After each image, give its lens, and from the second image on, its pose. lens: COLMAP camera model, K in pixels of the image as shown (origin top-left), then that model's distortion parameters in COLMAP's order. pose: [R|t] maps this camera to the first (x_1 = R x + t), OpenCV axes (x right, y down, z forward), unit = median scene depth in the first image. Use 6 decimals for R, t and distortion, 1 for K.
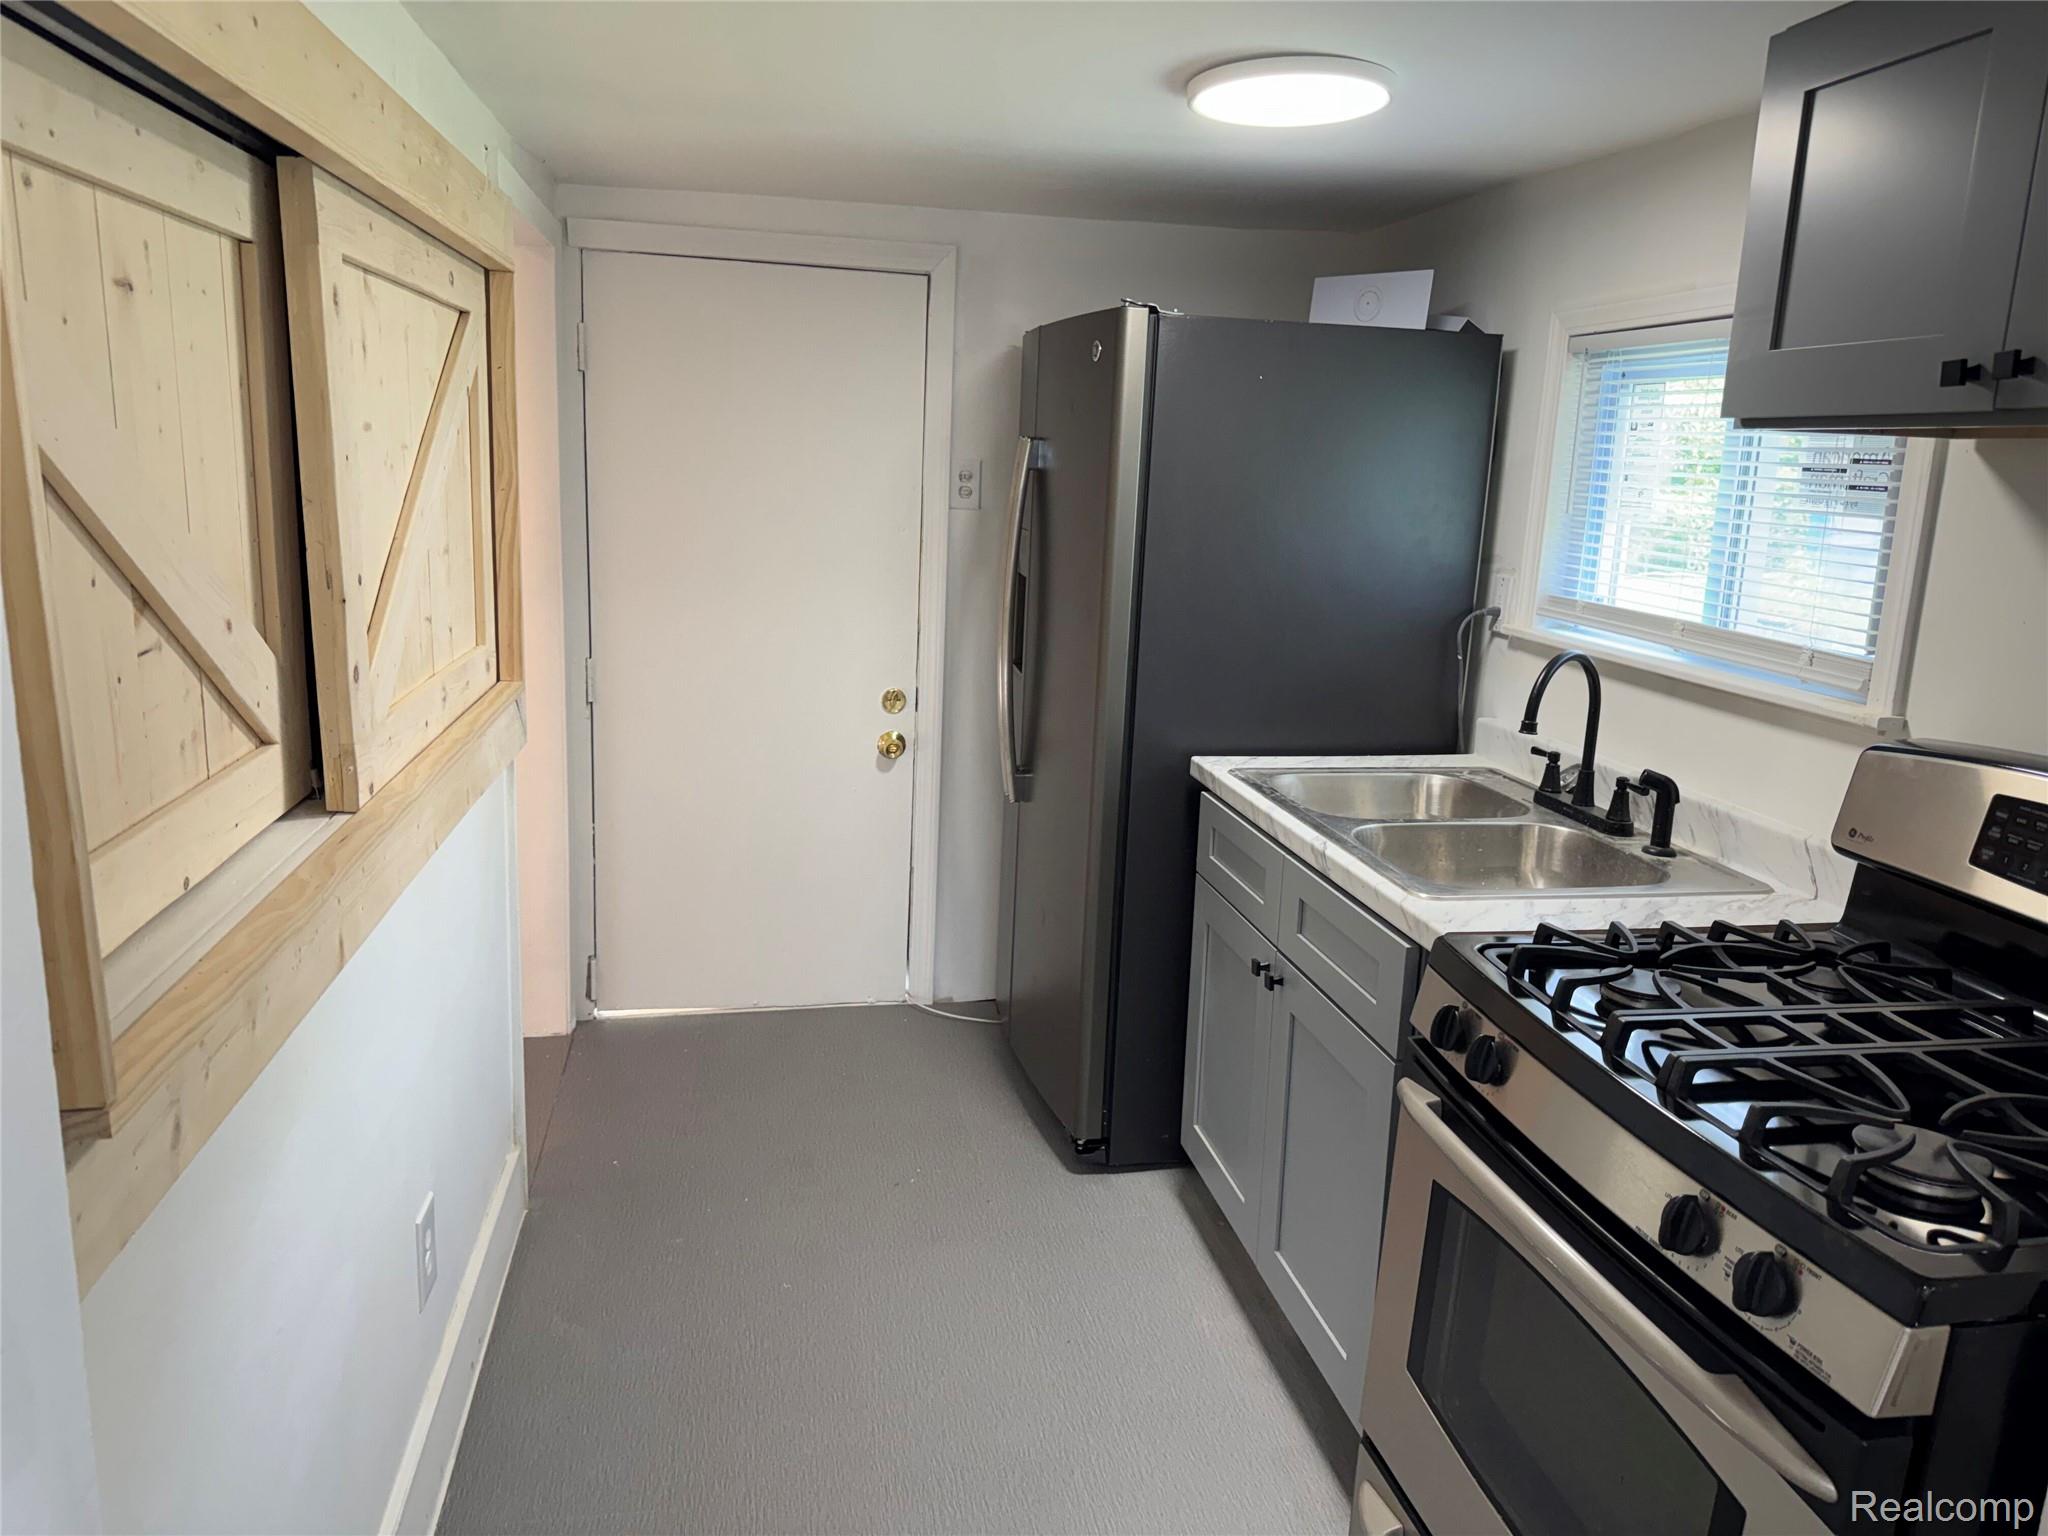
lens RADIAL K [[1431.7, 0, 1033.2], [0, 1431.7, 760.6], [0, 0, 1]] dist [0.119335, -0.138809]
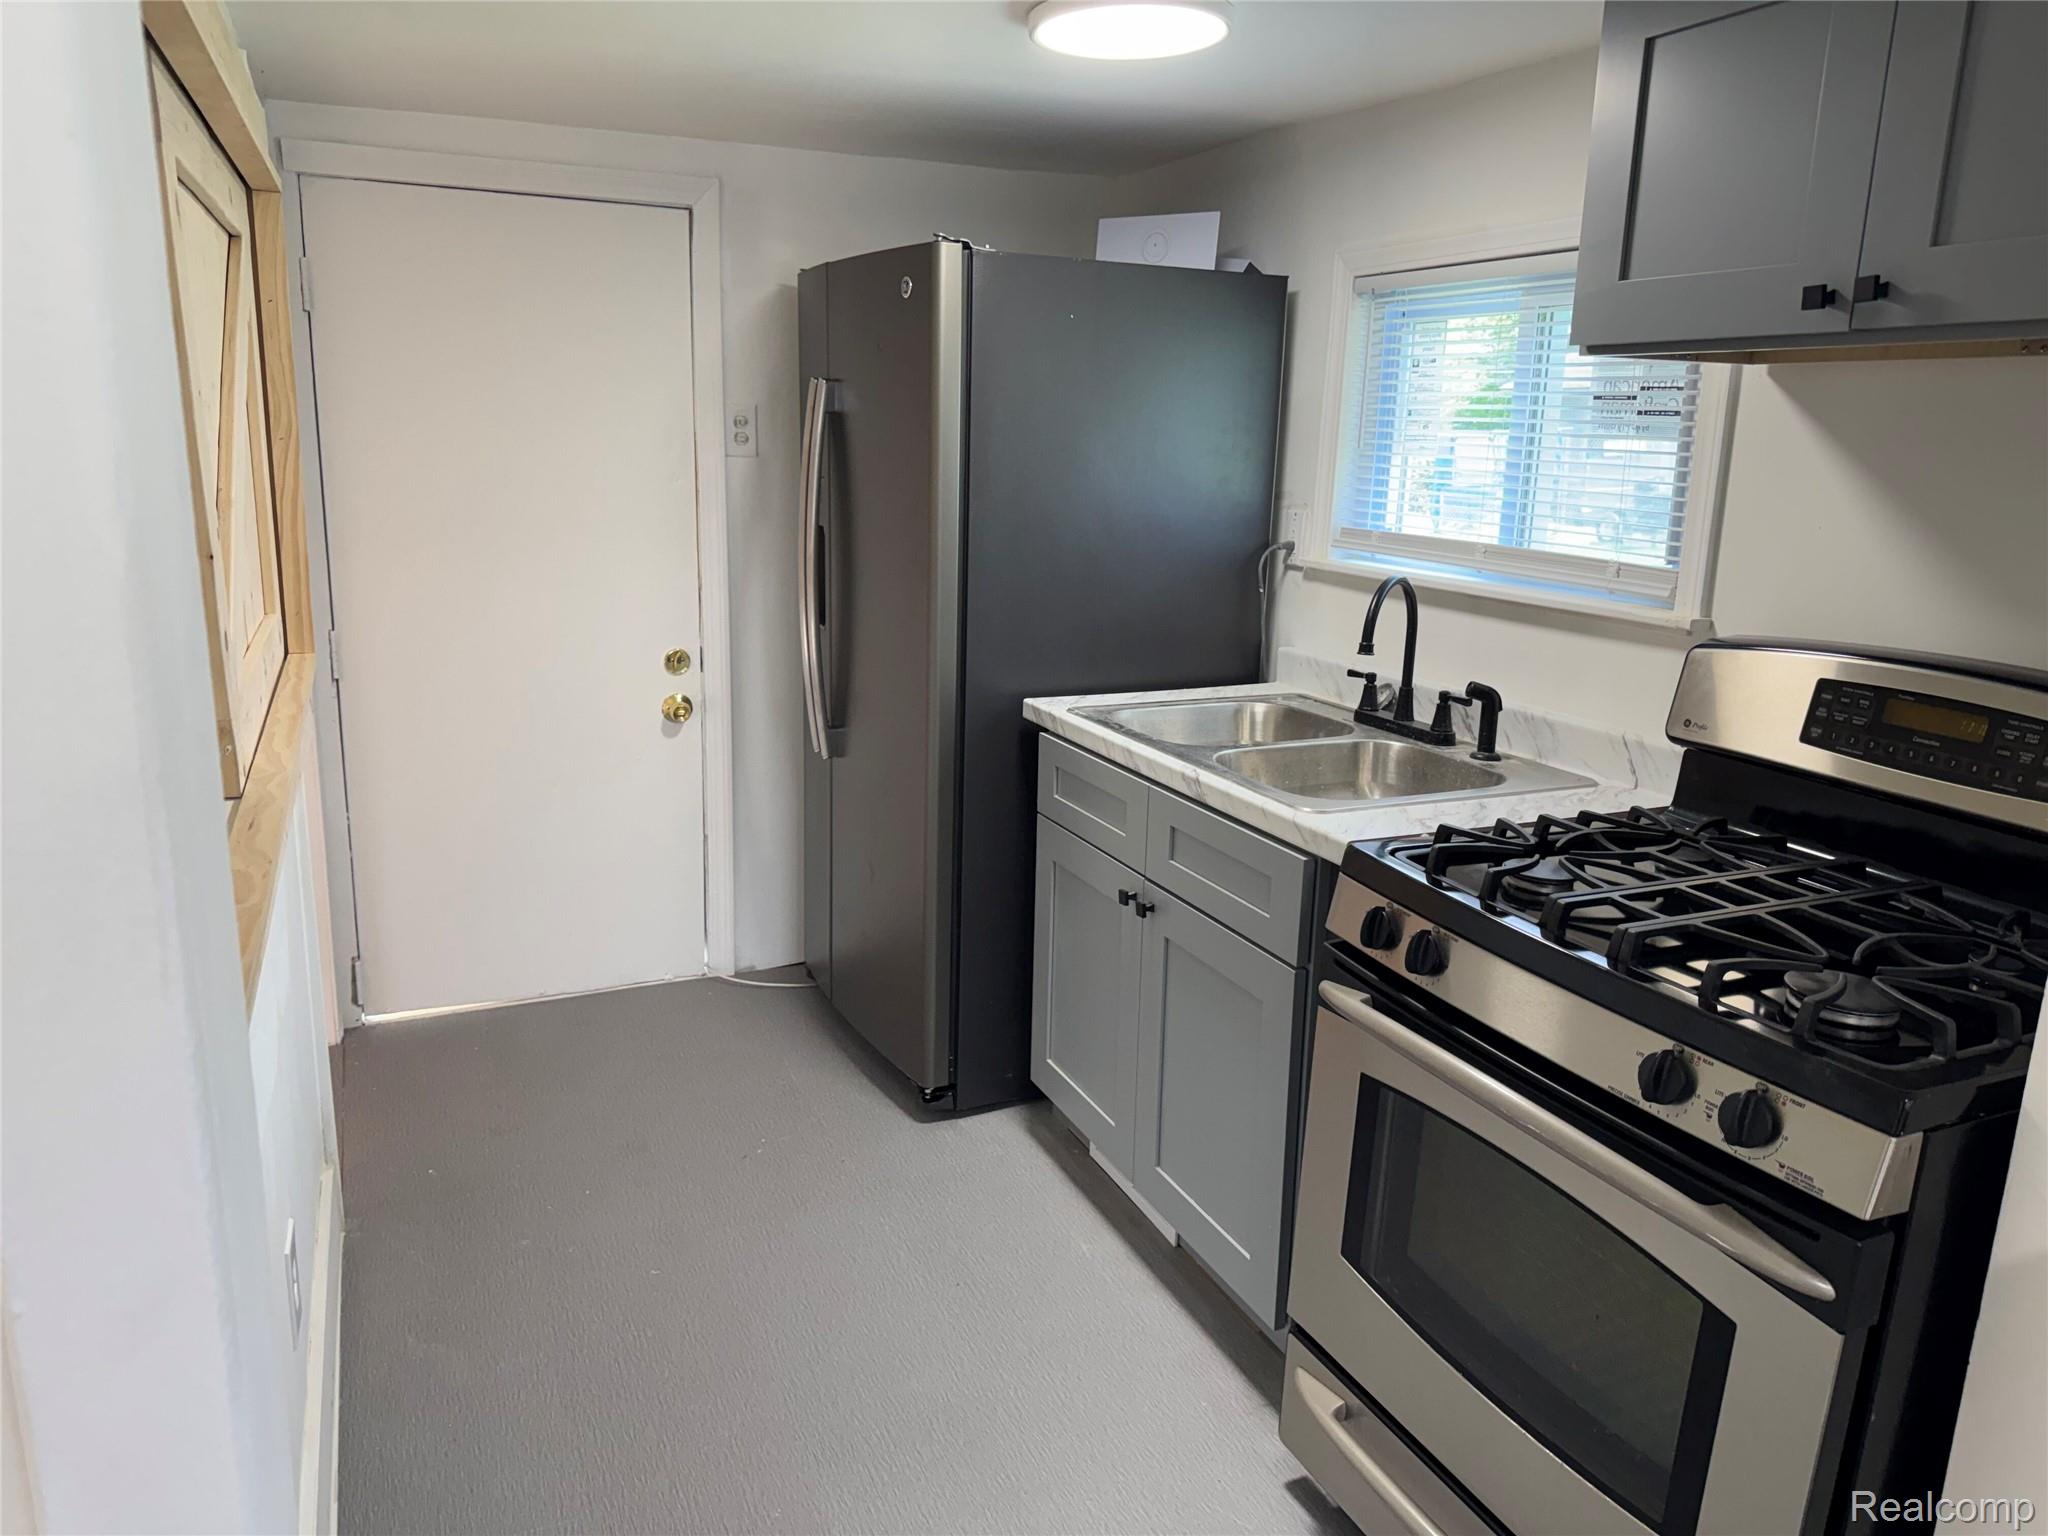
lens RADIAL K [[1431.7, 0, 1020.0], [0, 1431.7, 765.5], [0, 0, 1]] dist [0.155937, -0.232535]
pose [[0.975370, -0.065490, 0.210627, -0.114722], [0.059083, 0.997583, 0.036575, 0.007534], [-0.212514, -0.023229, 0.976882, 0.017334]]
